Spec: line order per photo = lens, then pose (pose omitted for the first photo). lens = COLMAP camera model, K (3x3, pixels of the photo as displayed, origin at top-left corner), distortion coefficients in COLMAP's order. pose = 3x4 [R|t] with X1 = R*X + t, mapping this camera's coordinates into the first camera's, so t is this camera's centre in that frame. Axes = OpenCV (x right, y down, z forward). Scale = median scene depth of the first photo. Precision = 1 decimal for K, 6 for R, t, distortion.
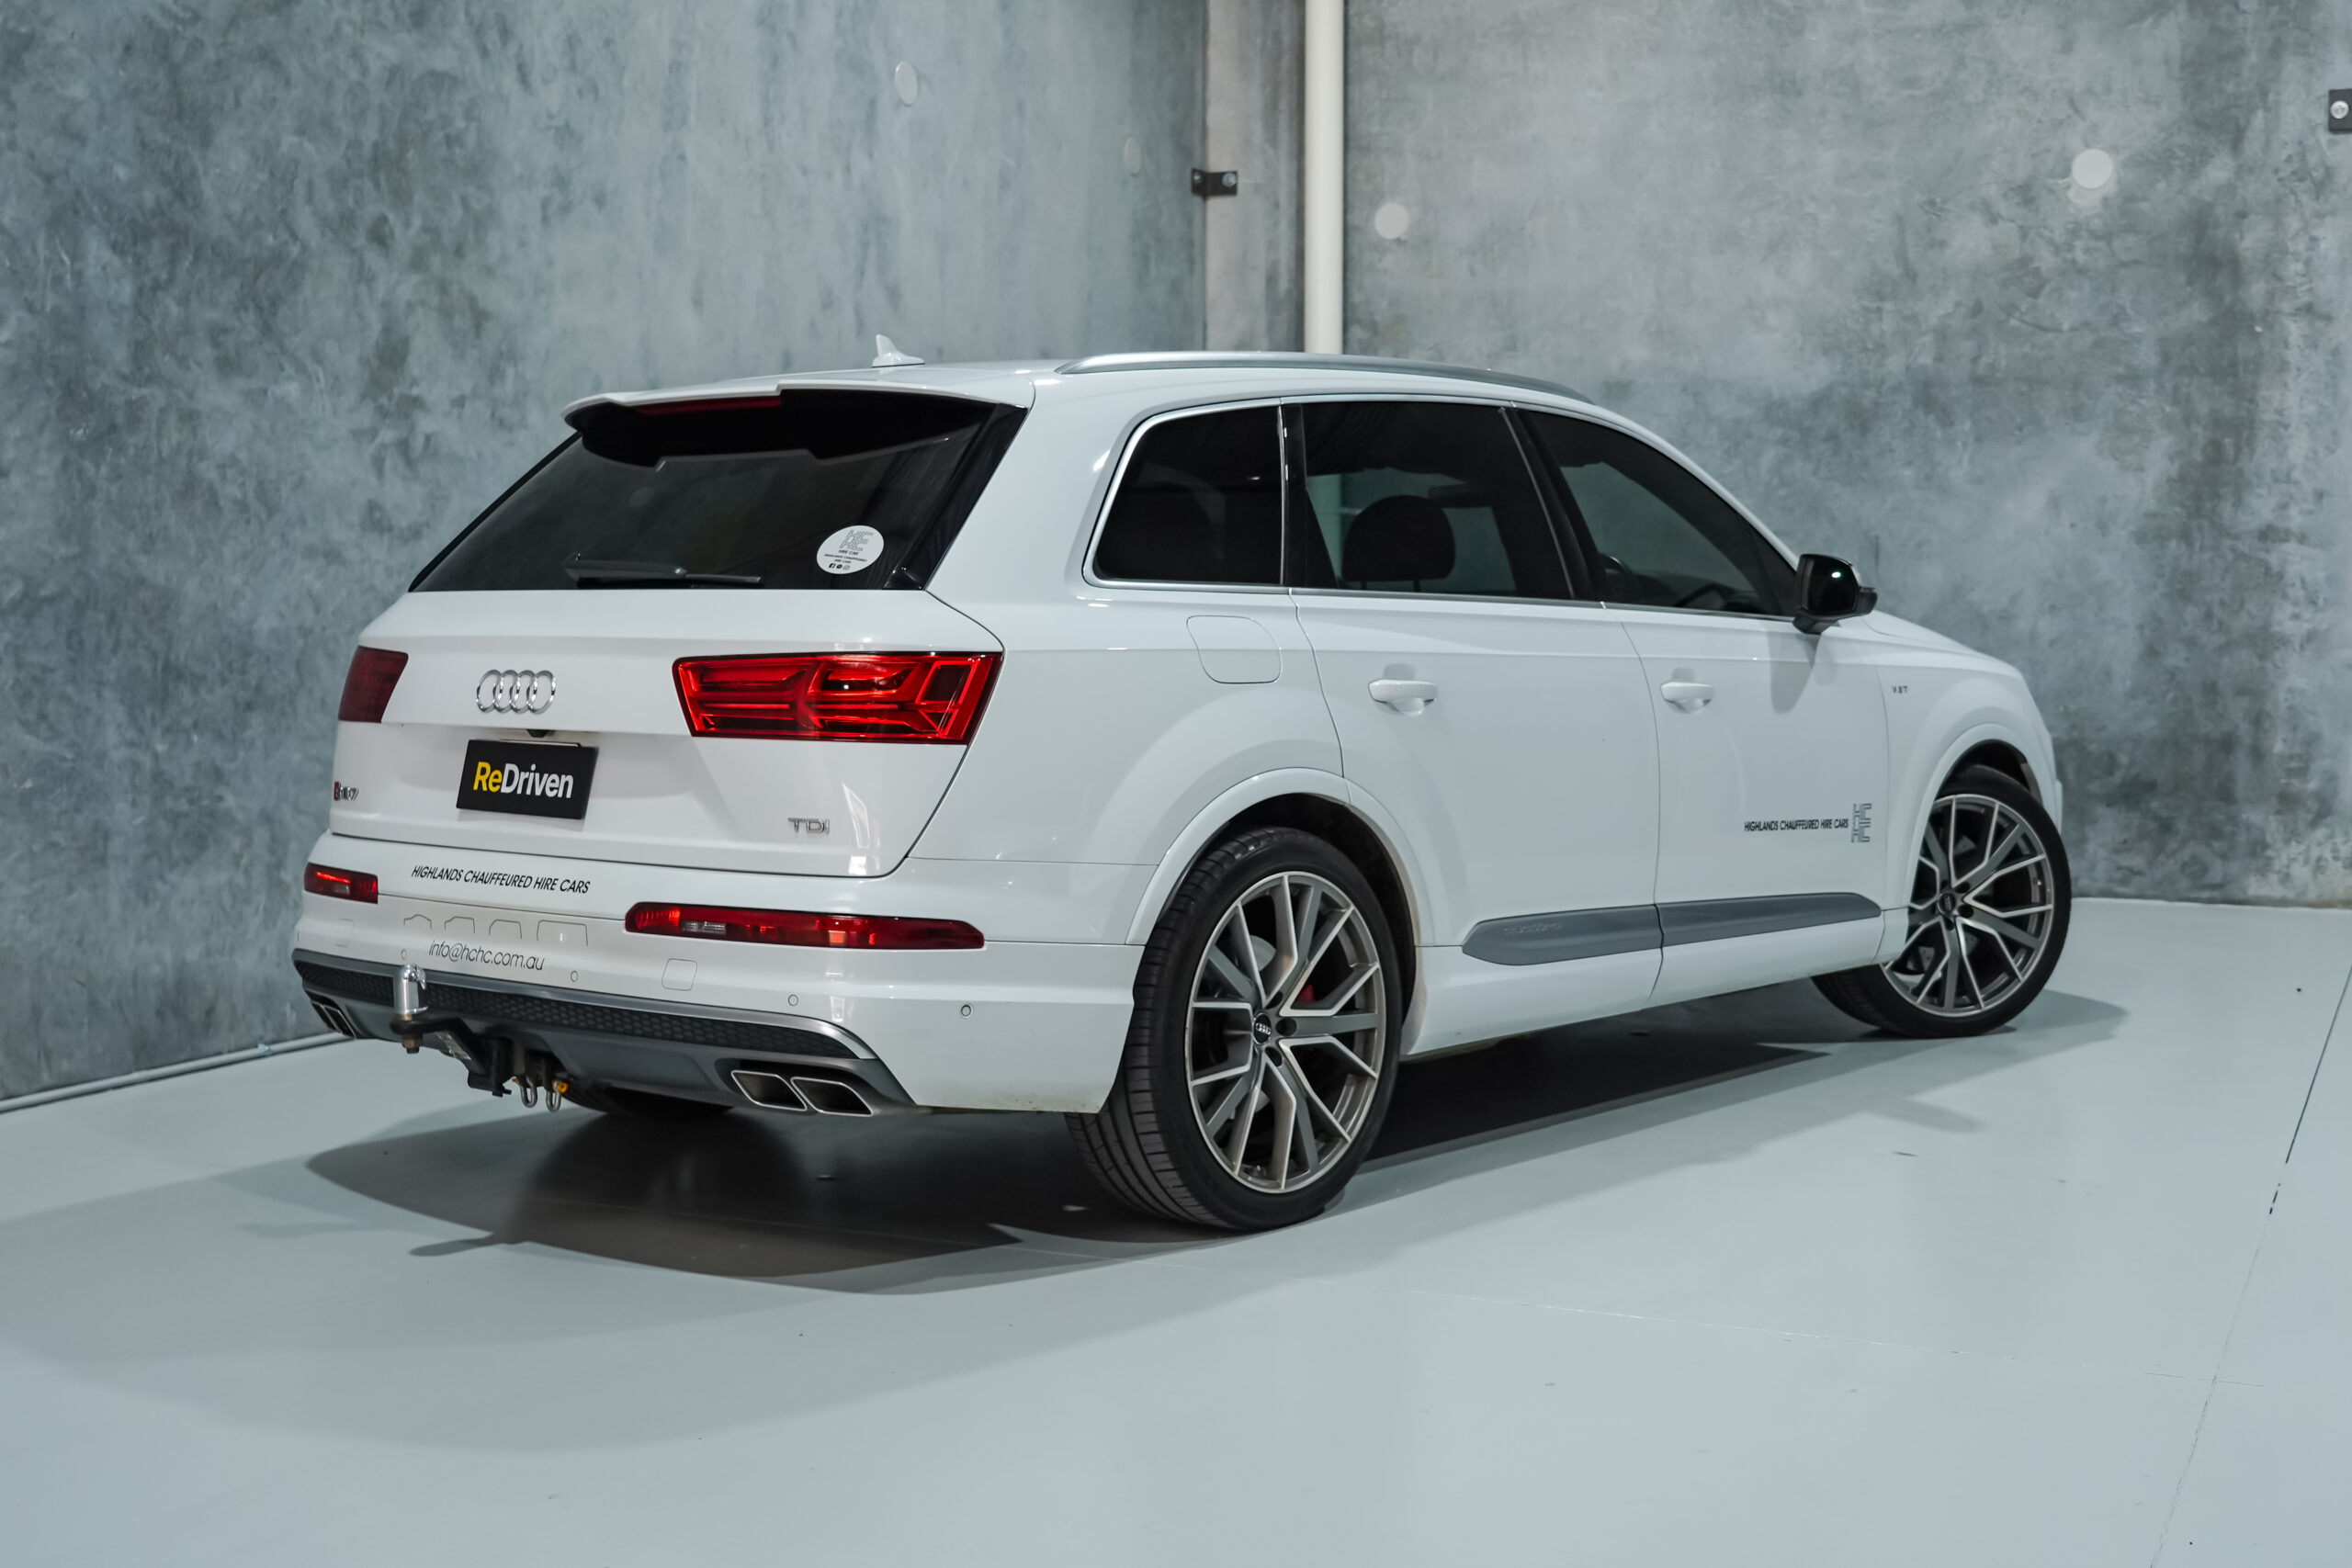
lens RADIAL K [[2512.5, 0, 1204.9], [0, 2512.5, 700.9], [0, 0, 1]] dist [0.021479, 0.000000]
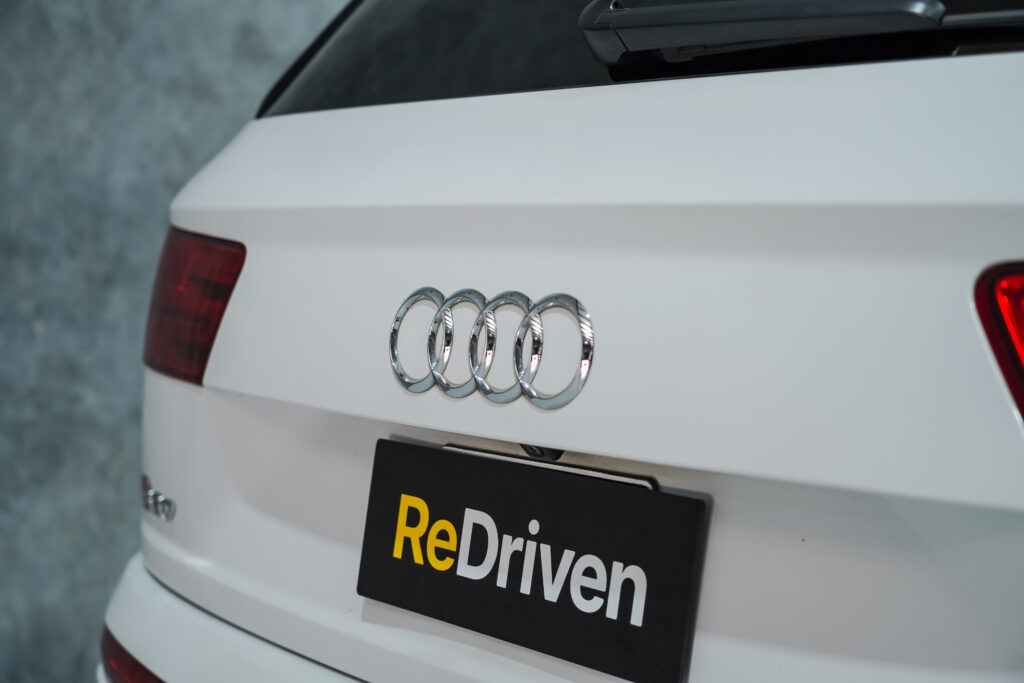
lens RADIAL K [[1586.4, 0, 538.9], [0, 1586.4, 315.4], [0, 0, 1]] dist [0.054814, 0.000000]
pose [[0.983683, -0.027143, -0.177850, -0.161584], [0.040611, 0.996539, 0.072532, -0.019428], [0.175266, -0.078571, 0.981381, 0.552588]]
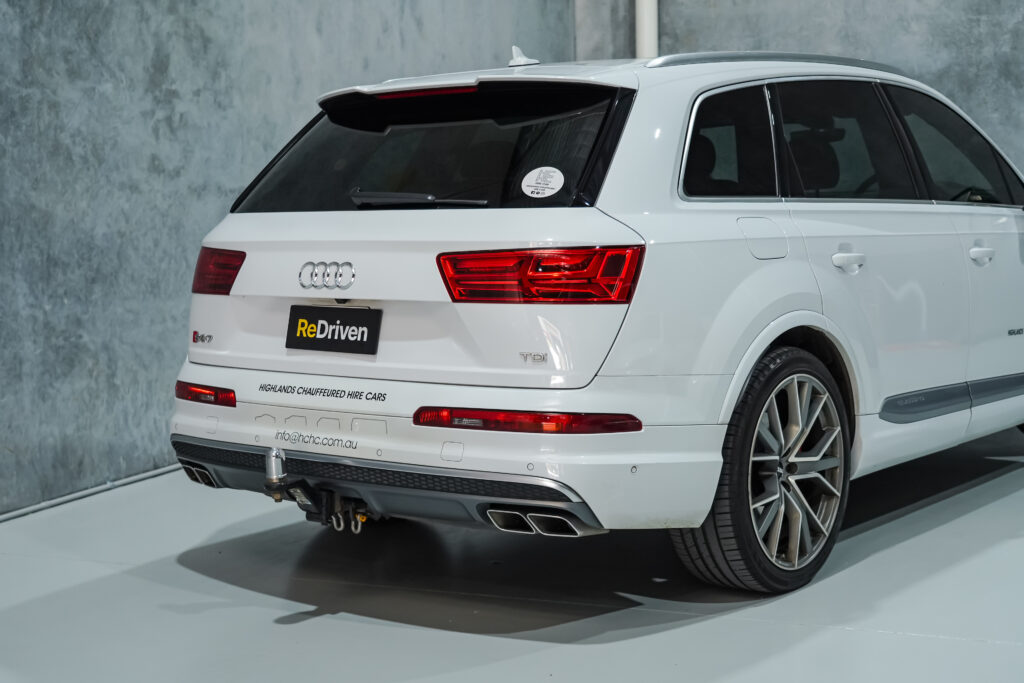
lens RADIAL K [[1382.4, 0, 511.4], [0, 1382.4, 339.8], [0, 0, 1]] dist [0.018126, 0.000000]
pose [[0.999585, -0.024355, 0.015359, -0.125283], [0.023301, 0.997584, 0.065451, -0.012991], [-0.016916, -0.065066, 0.997738, 0.085645]]
